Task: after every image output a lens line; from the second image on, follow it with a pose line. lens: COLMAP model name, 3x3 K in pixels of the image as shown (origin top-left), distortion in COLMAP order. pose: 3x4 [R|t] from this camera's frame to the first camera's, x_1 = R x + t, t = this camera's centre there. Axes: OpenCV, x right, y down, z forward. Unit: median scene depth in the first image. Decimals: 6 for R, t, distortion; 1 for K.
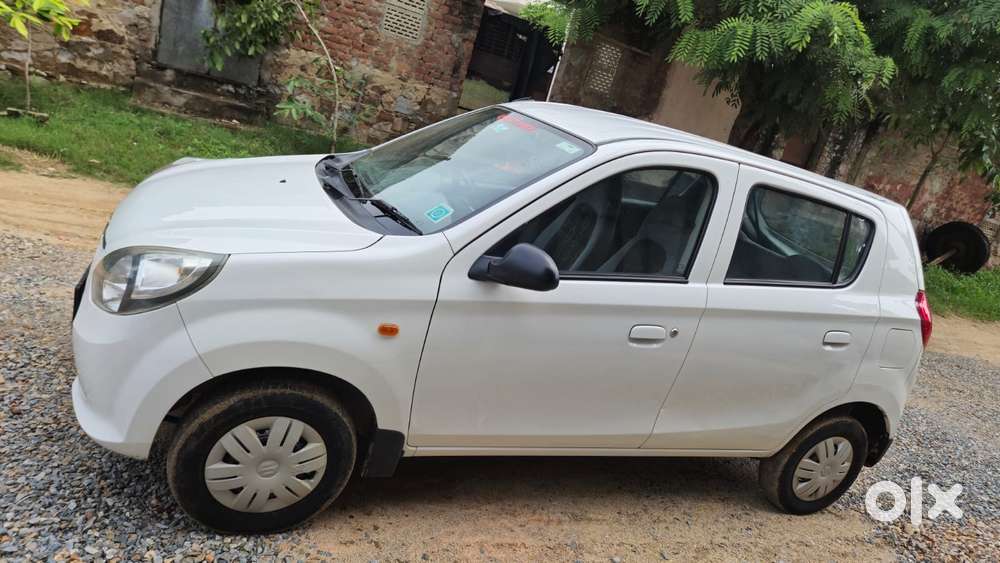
lens RADIAL K [[676.3, 0, 513.0], [0, 676.3, 280.5], [0, 0, 1]] dist [0.066052, -0.062368]
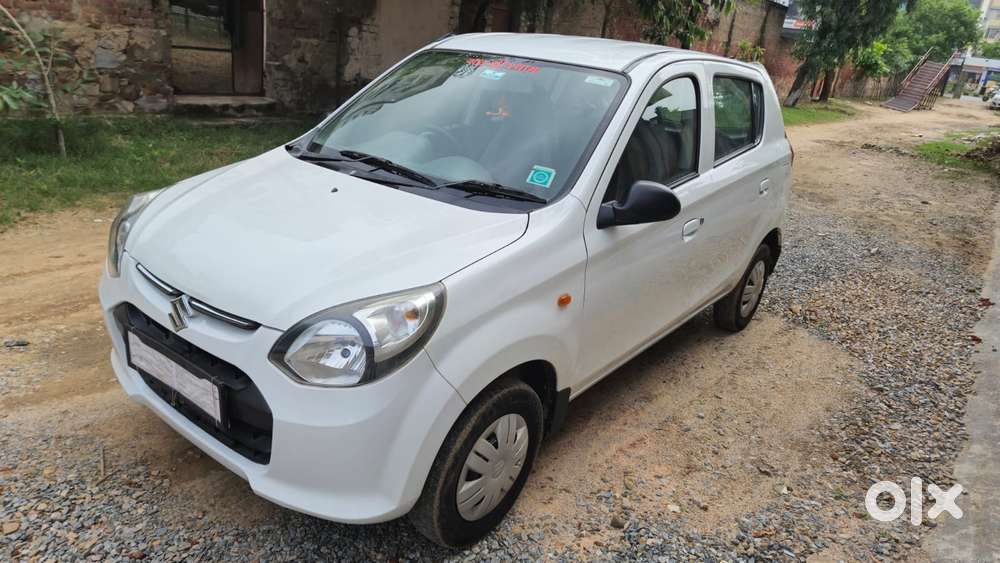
lens RADIAL K [[676.3, 0, 504.6], [0, 676.3, 284.3], [0, 0, 1]] dist [0.066052, -0.062368]
pose [[0.855608, -0.339193, 0.391002, -0.426785], [0.273558, 0.937579, 0.214734, -0.127407], [-0.439432, -0.076767, 0.894990, 0.076325]]
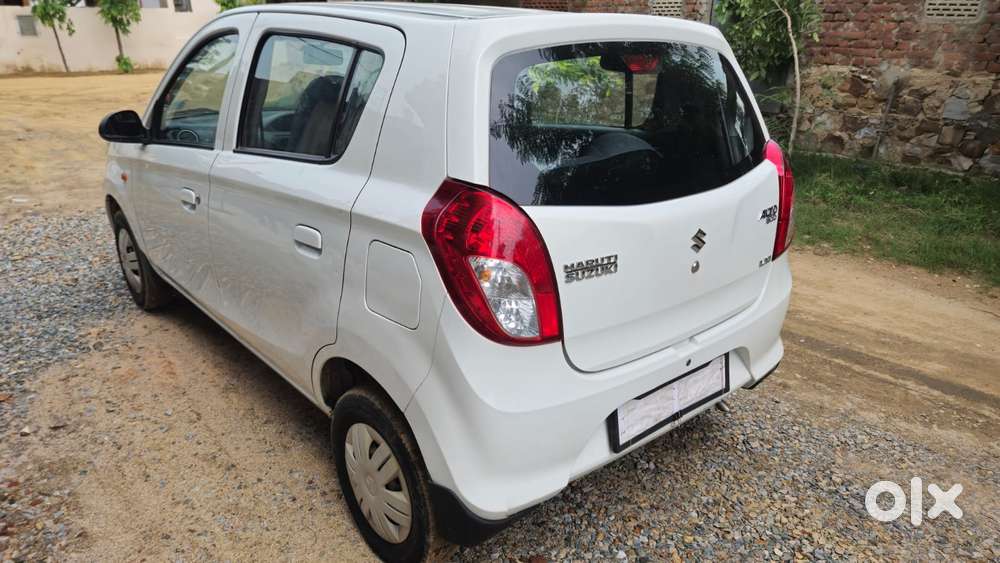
lens RADIAL K [[676.3, 0, 506.3], [0, 676.3, 284.7], [0, 0, 1]] dist [0.066052, -0.062368]
pose [[0.316231, 0.075642, -0.945662, 1.049479], [-0.213094, 0.977007, 0.006890, 0.075702], [0.924440, 0.199336, 0.325079, 0.876384]]
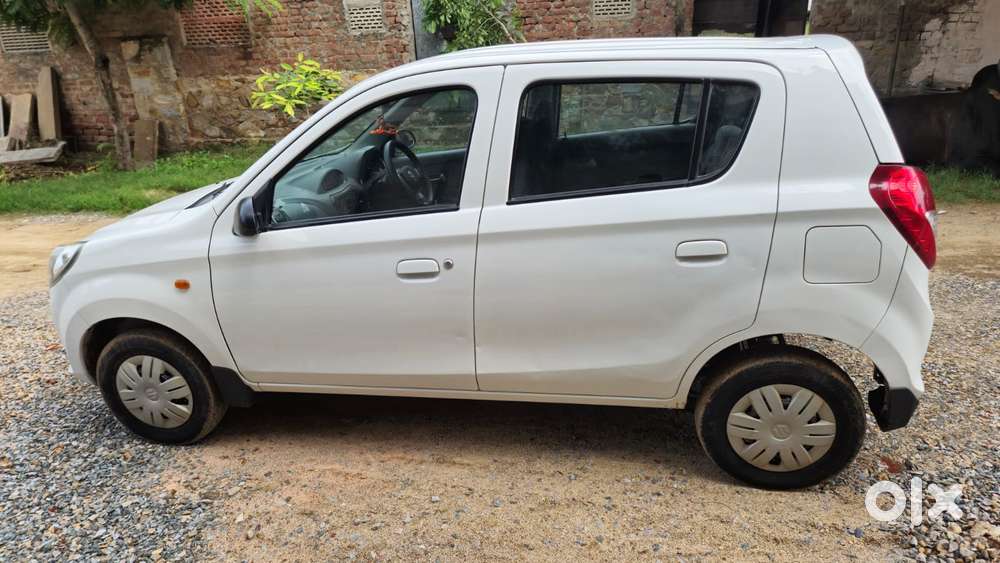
lens RADIAL K [[680.7, 0, 499.5], [0, 680.7, 291.3], [0, 0, 1]] dist [0.044500, -0.024913]
pose [[0.782849, -0.094538, -0.614987, 0.687931], [0.101086, 0.994583, -0.024213, 0.114167], [0.613945, -0.043211, 0.788165, 0.231482]]
